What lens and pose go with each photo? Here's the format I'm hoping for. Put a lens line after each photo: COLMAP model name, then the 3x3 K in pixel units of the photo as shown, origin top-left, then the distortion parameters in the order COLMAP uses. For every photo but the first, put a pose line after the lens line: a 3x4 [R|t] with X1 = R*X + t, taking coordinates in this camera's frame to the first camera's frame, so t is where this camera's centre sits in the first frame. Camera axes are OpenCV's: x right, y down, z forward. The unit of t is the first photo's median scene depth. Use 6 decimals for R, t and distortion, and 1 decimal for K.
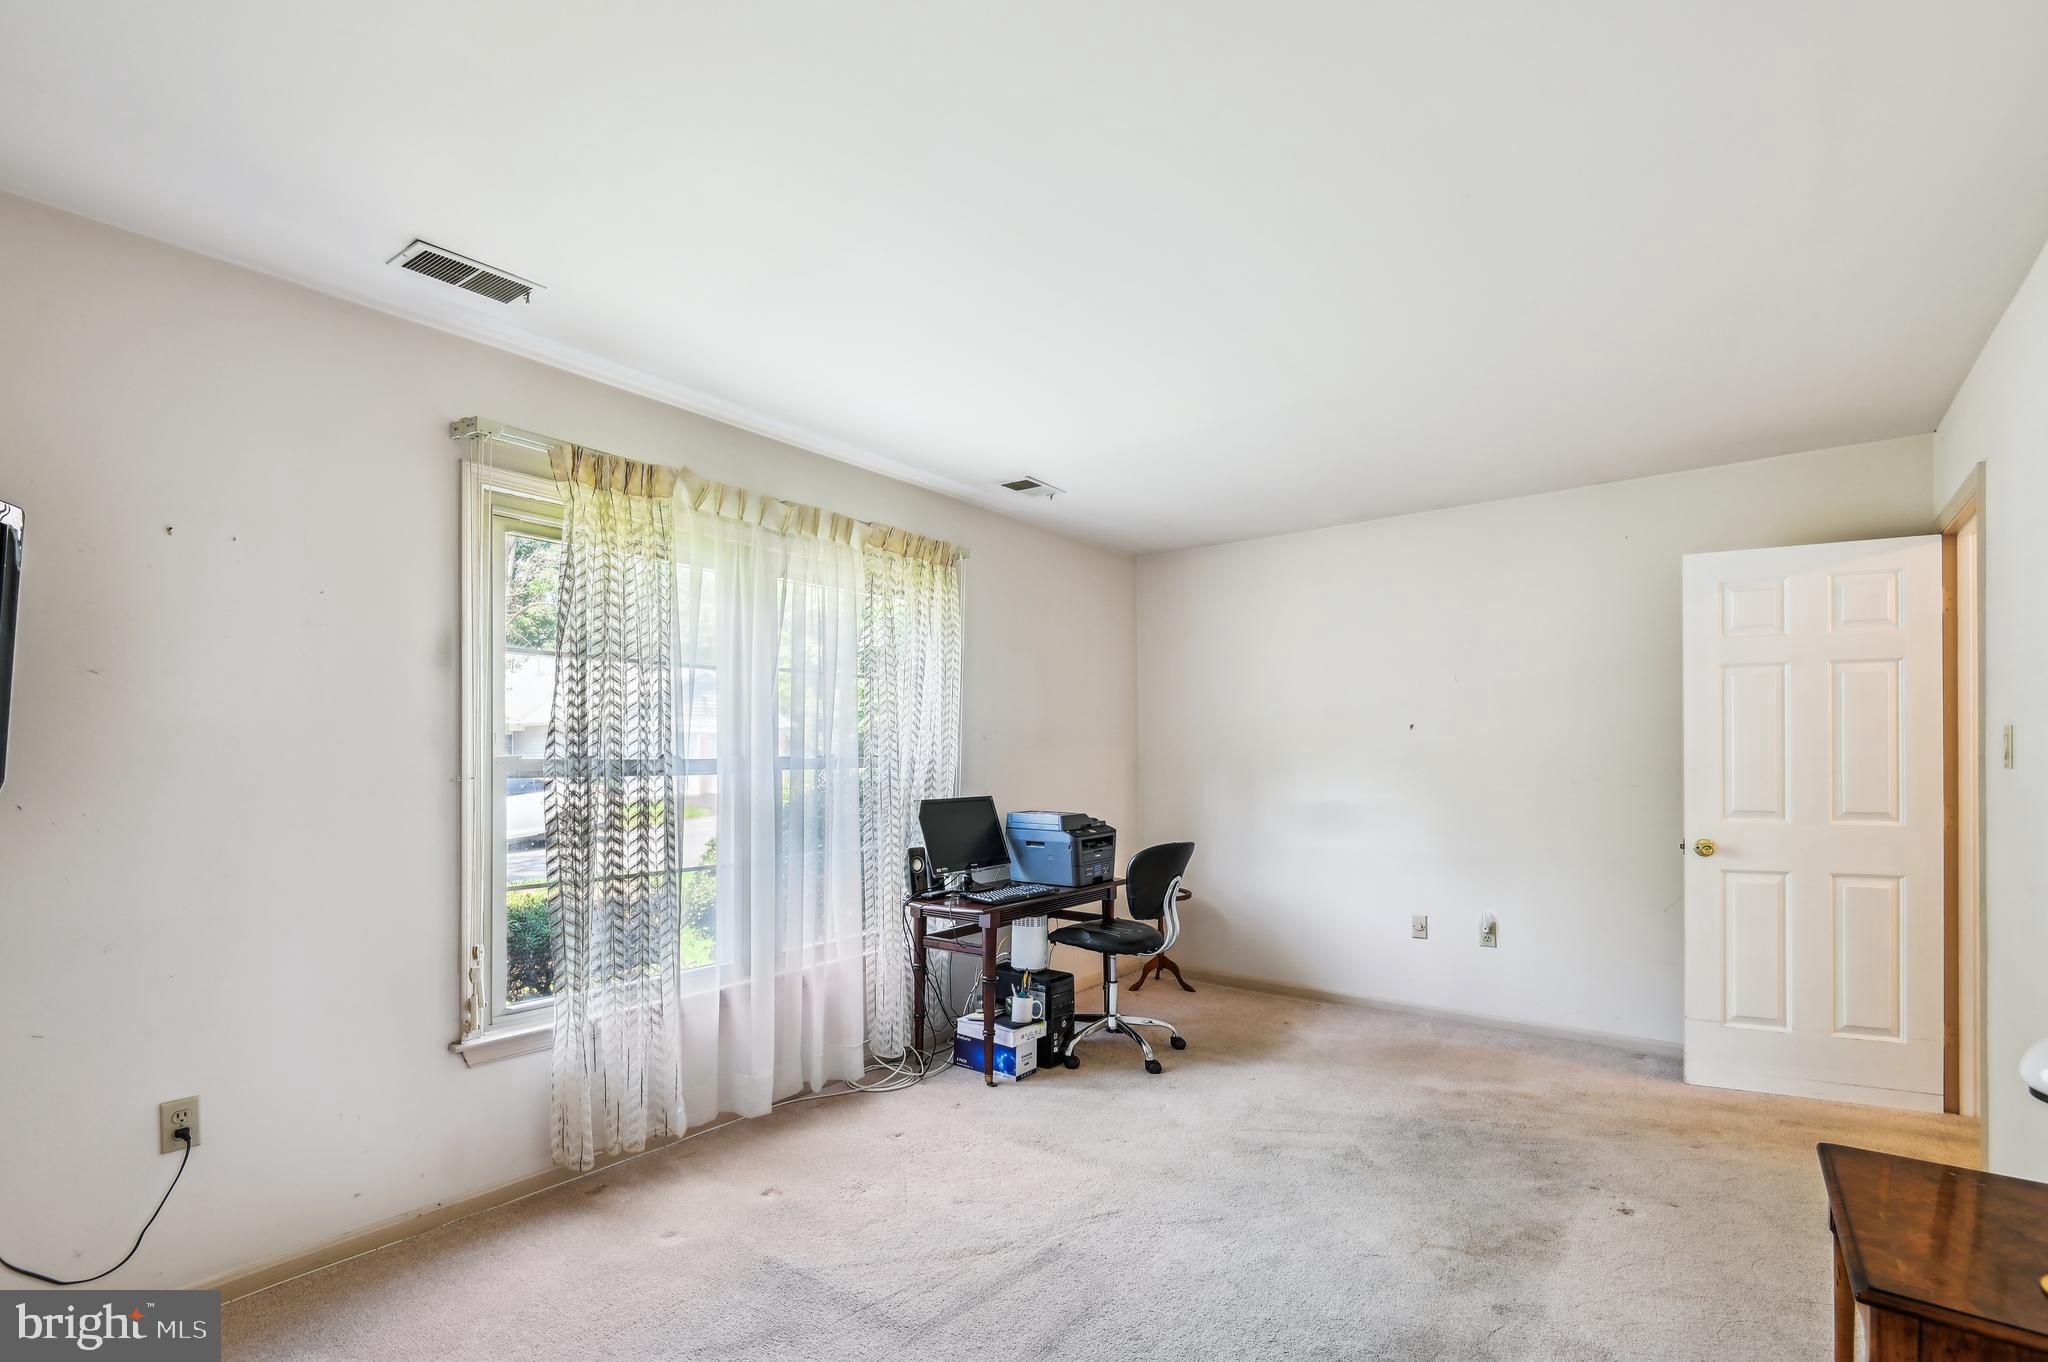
lens RADIAL K [[920.2, 0, 1024.9], [0, 920.2, 746.8], [0, 0, 1]] dist [0.011299, -0.008921]
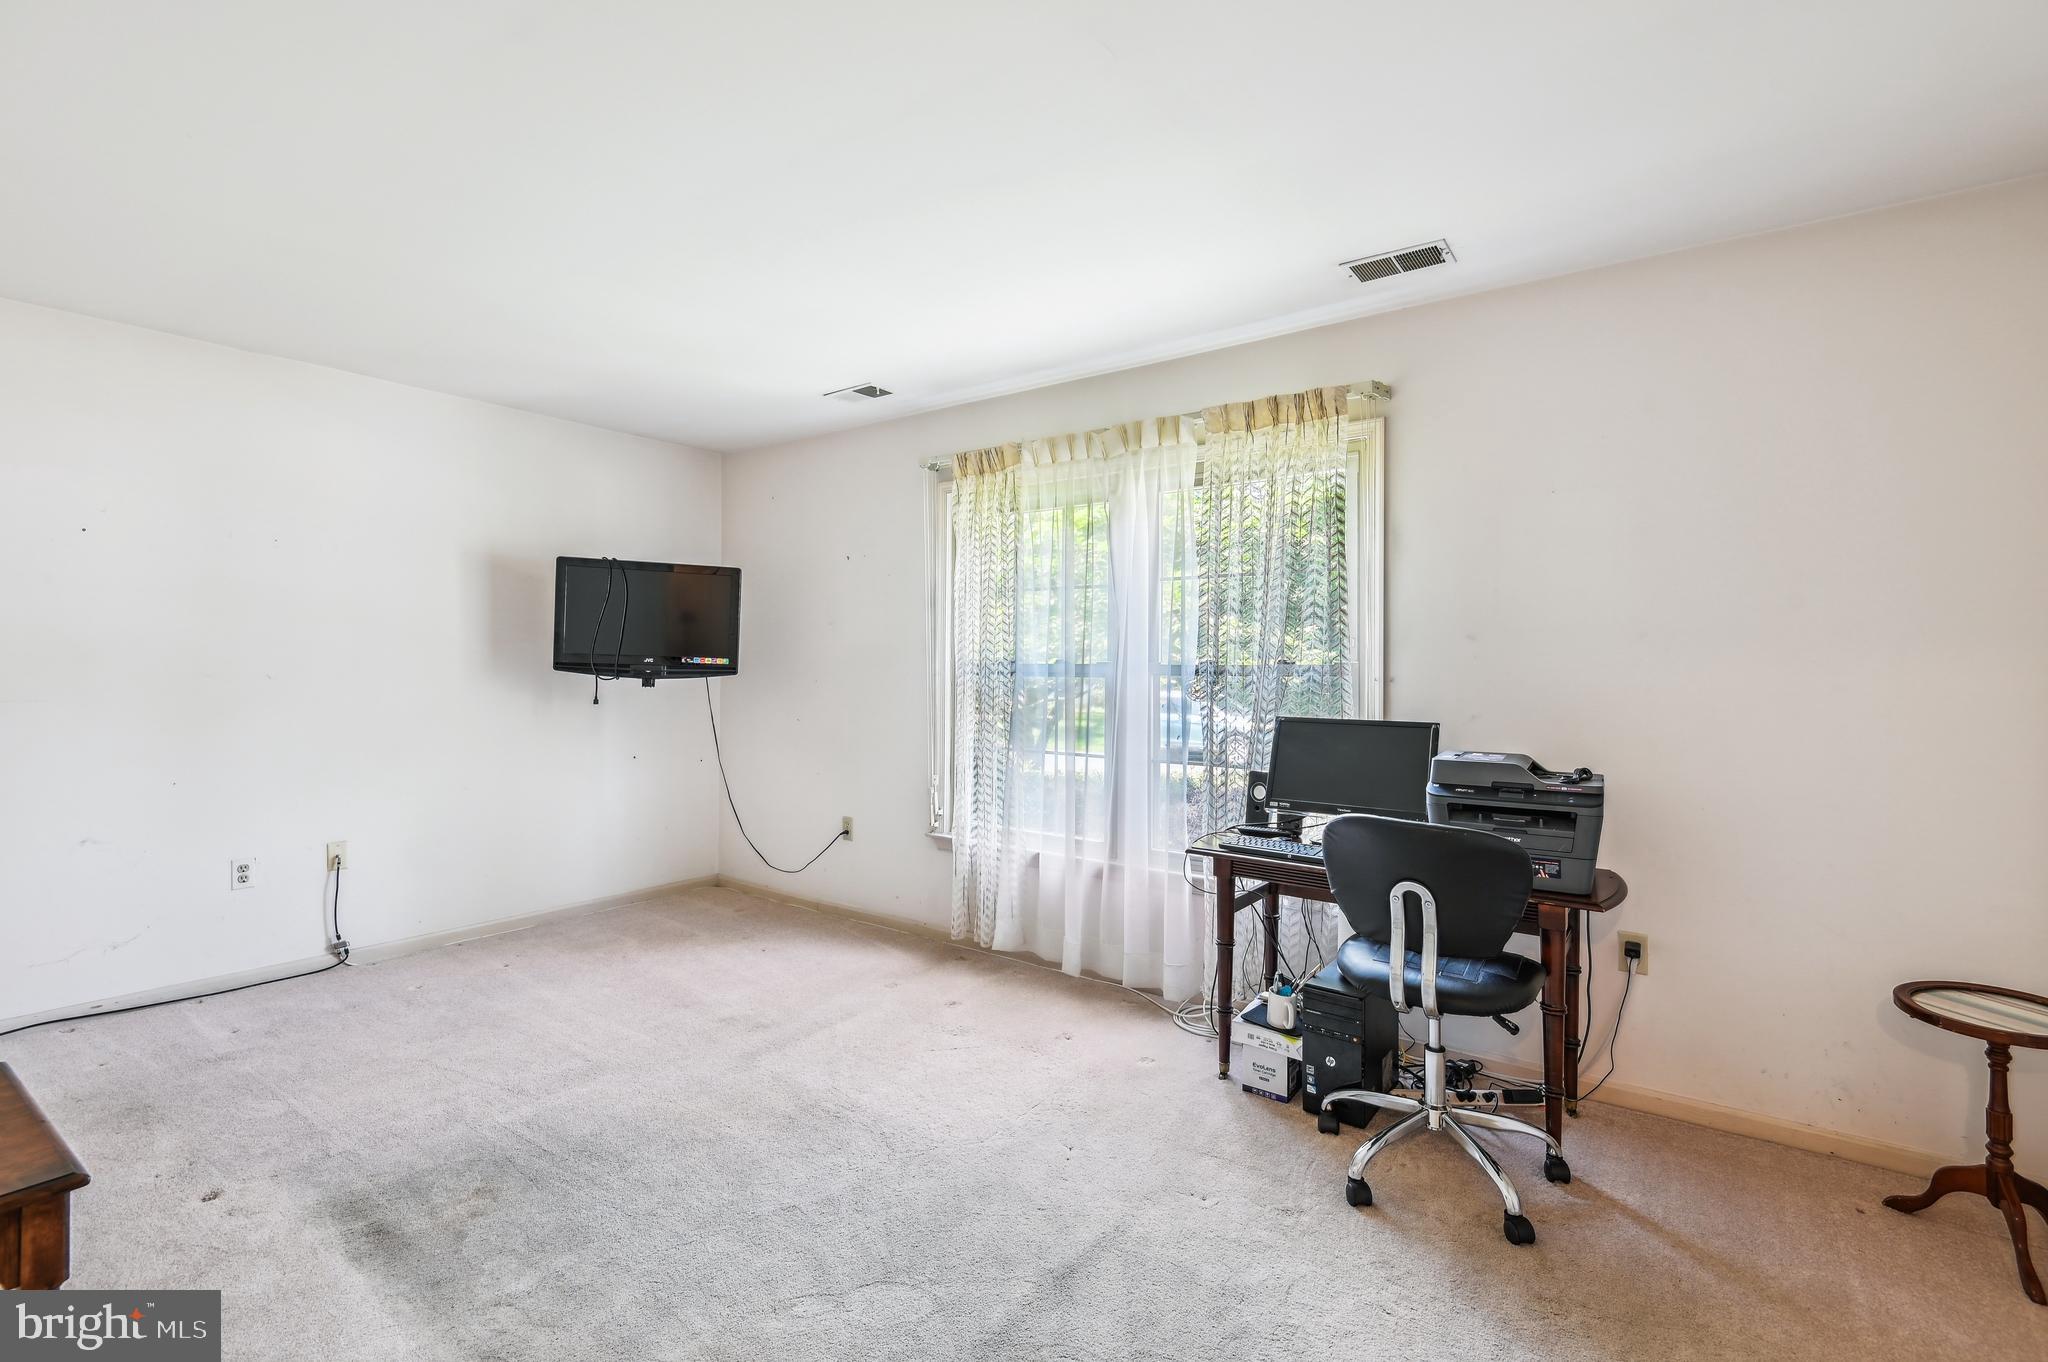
lens RADIAL K [[920.2, 0, 1027.9], [0, 920.2, 651.4], [0, 0, 1]] dist [0.011299, -0.008921]
pose [[0.020654, -0.015960, -0.999659, 0.771147], [0.000913, 0.999872, -0.015944, 0.014428], [0.999786, -0.000583, 0.020666, 0.828573]]
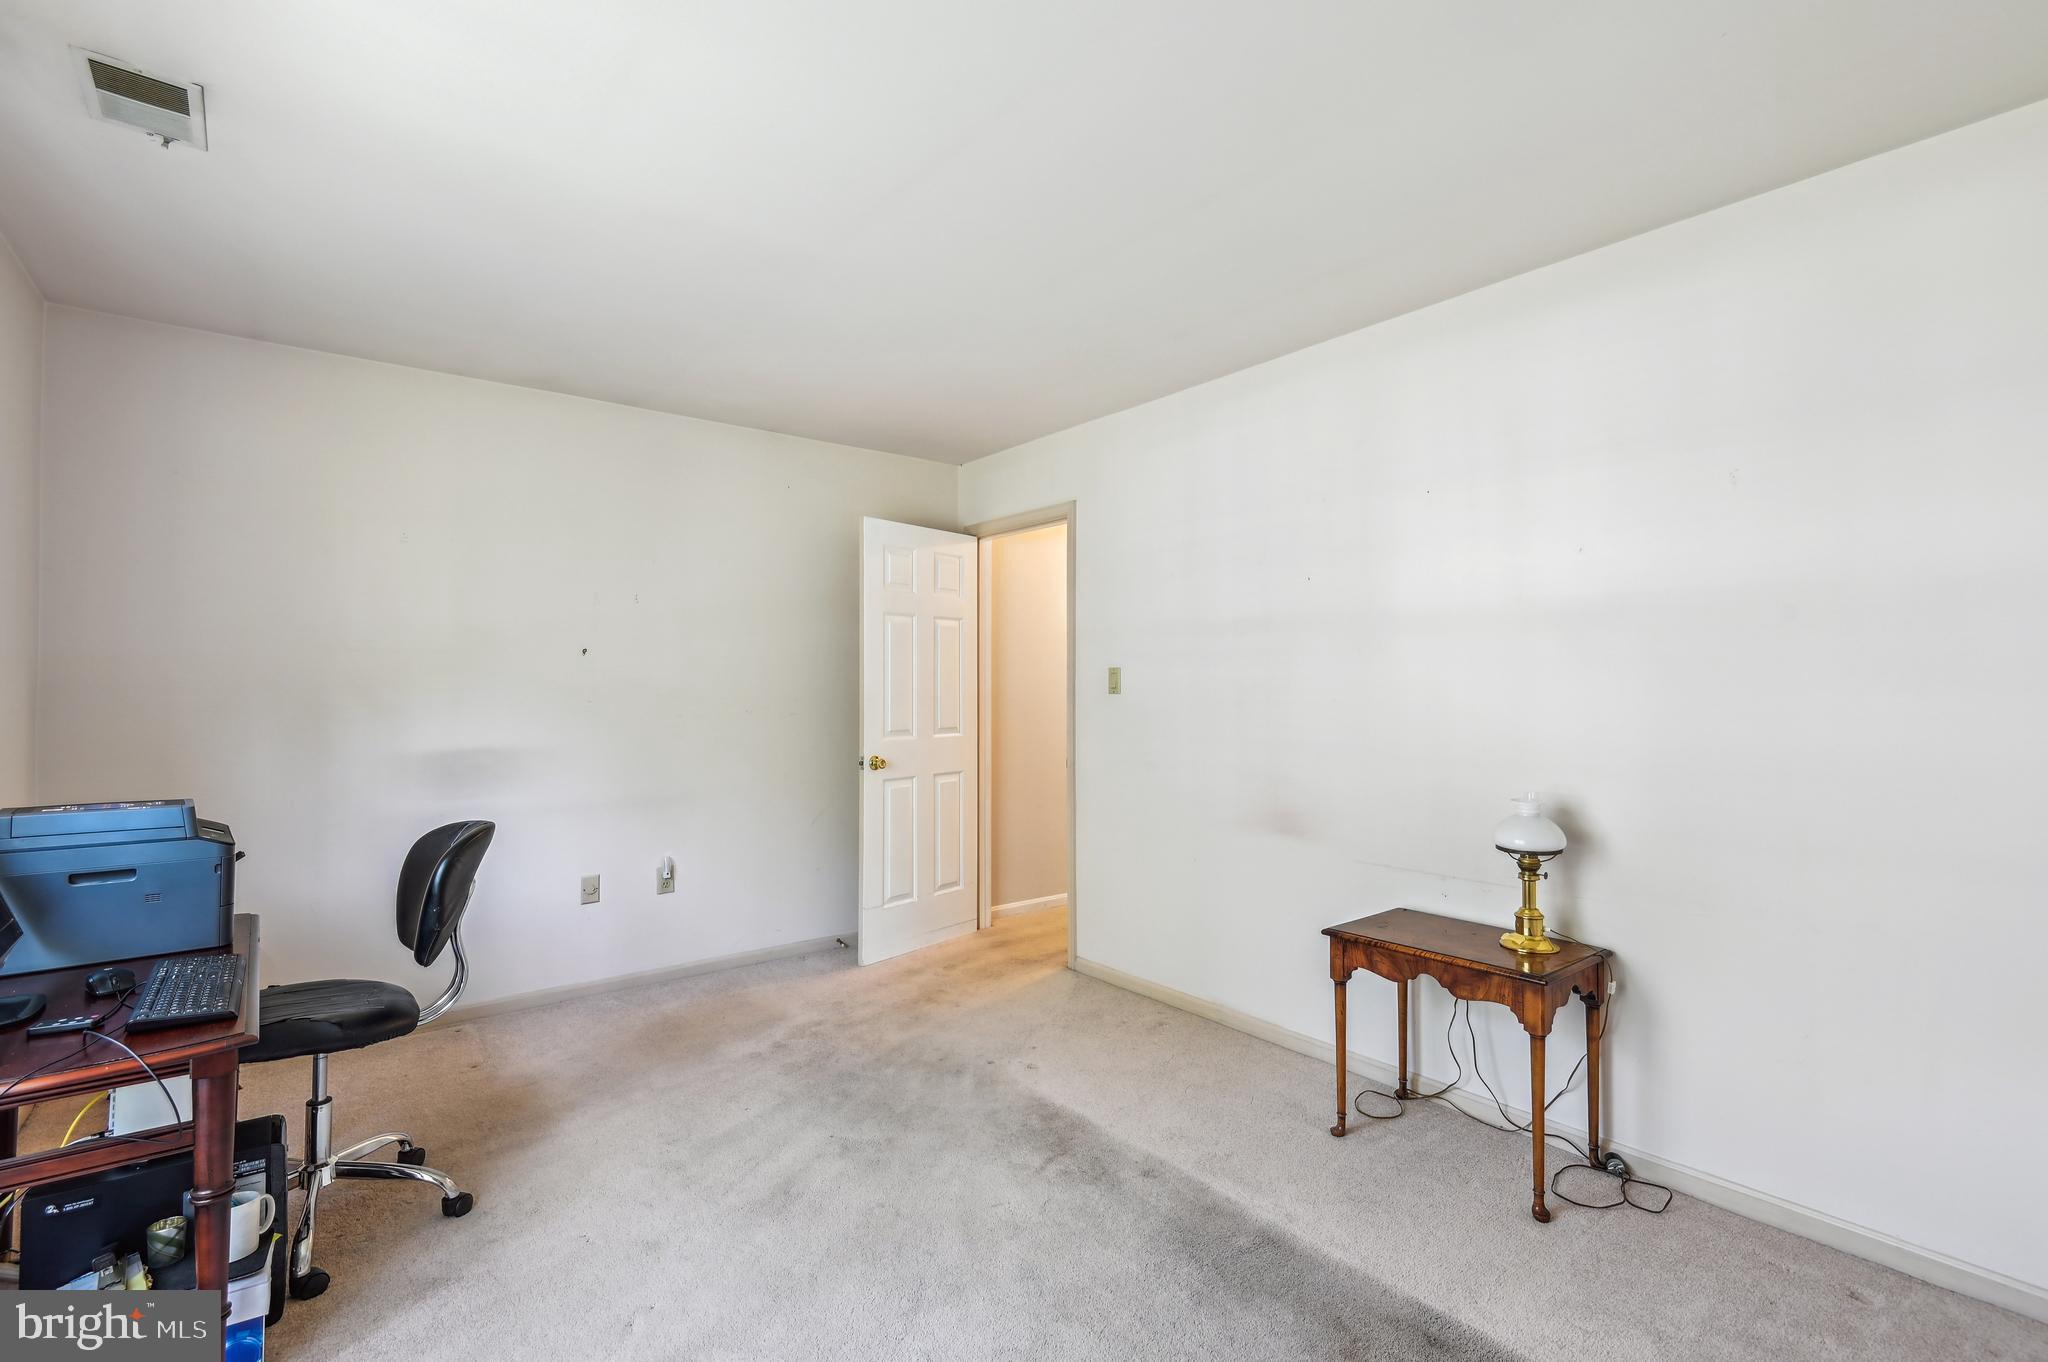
lens RADIAL K [[920.2, 0, 1016.5], [0, 920.2, 671.3], [0, 0, 1]] dist [0.011299, -0.008921]
pose [[0.243717, 0.019192, 0.969656, -0.382316], [-0.008061, 0.999810, -0.017763, 0.009935], [-0.969813, -0.003487, 0.243826, 0.536285]]
